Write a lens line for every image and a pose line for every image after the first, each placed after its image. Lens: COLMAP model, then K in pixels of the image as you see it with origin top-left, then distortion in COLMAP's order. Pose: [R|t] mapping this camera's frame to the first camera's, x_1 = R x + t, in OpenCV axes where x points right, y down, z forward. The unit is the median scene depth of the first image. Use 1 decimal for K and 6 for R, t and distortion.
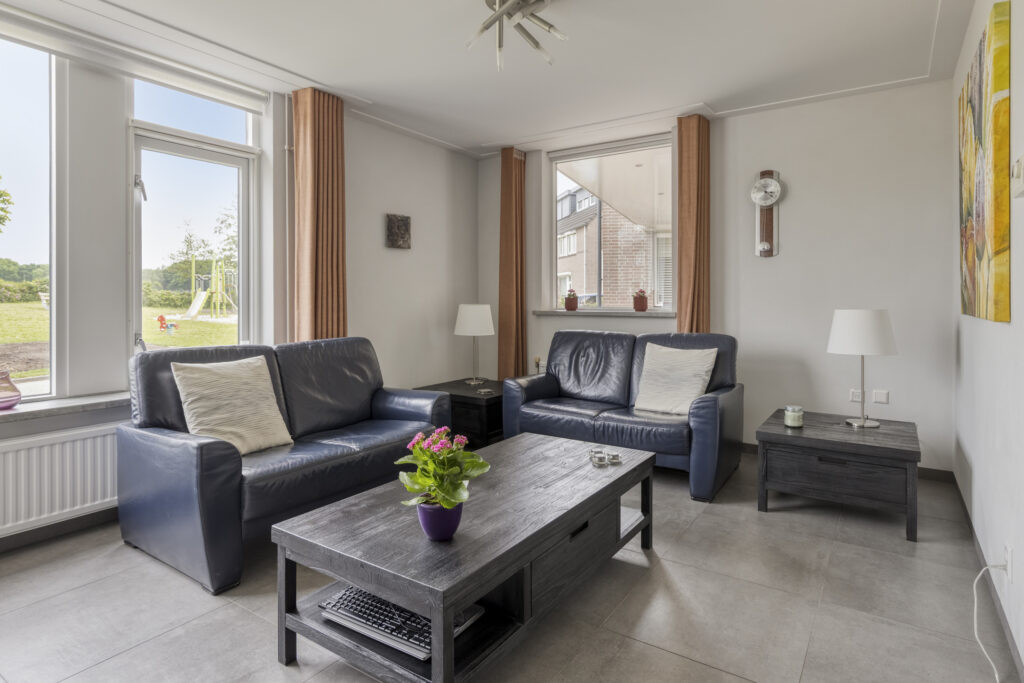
lens RADIAL K [[566.9, 0, 512.9], [0, 566.9, 297.4], [0, 0, 1]] dist [0.001886, 0.000756]
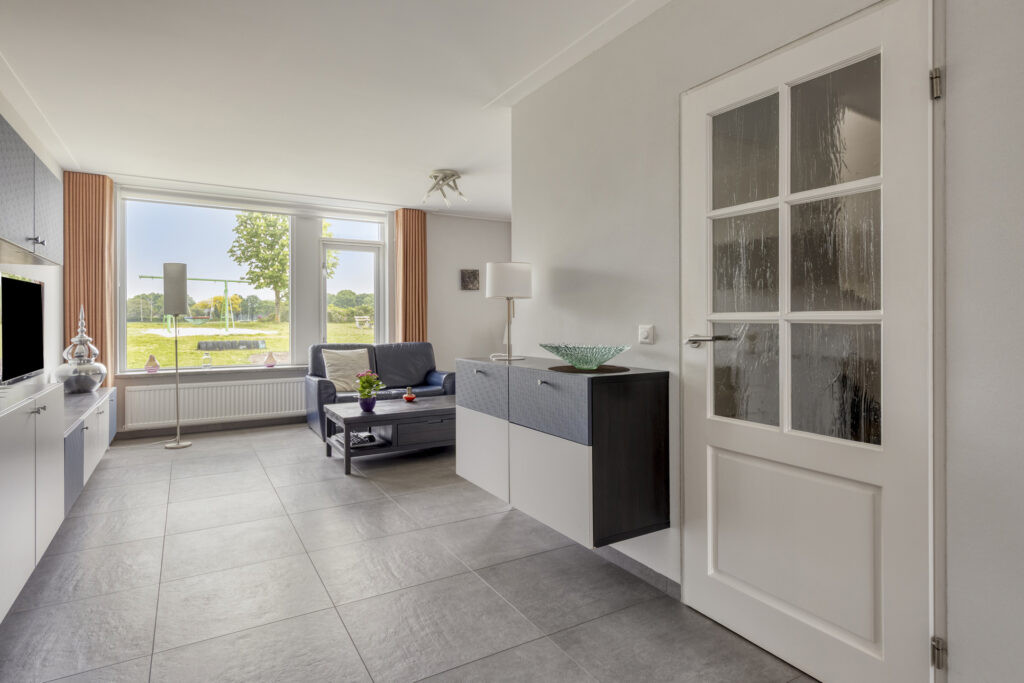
lens RADIAL K [[548.8, 0, 514.6], [0, 548.8, 313.9], [0, 0, 1]] dist [0.000879, 0.000127]
pose [[0.907545, -0.008324, -0.419872, 0.747687], [0.005335, 0.999951, -0.008293, -0.003542], [0.419921, 0.005287, 0.907545, -0.495723]]
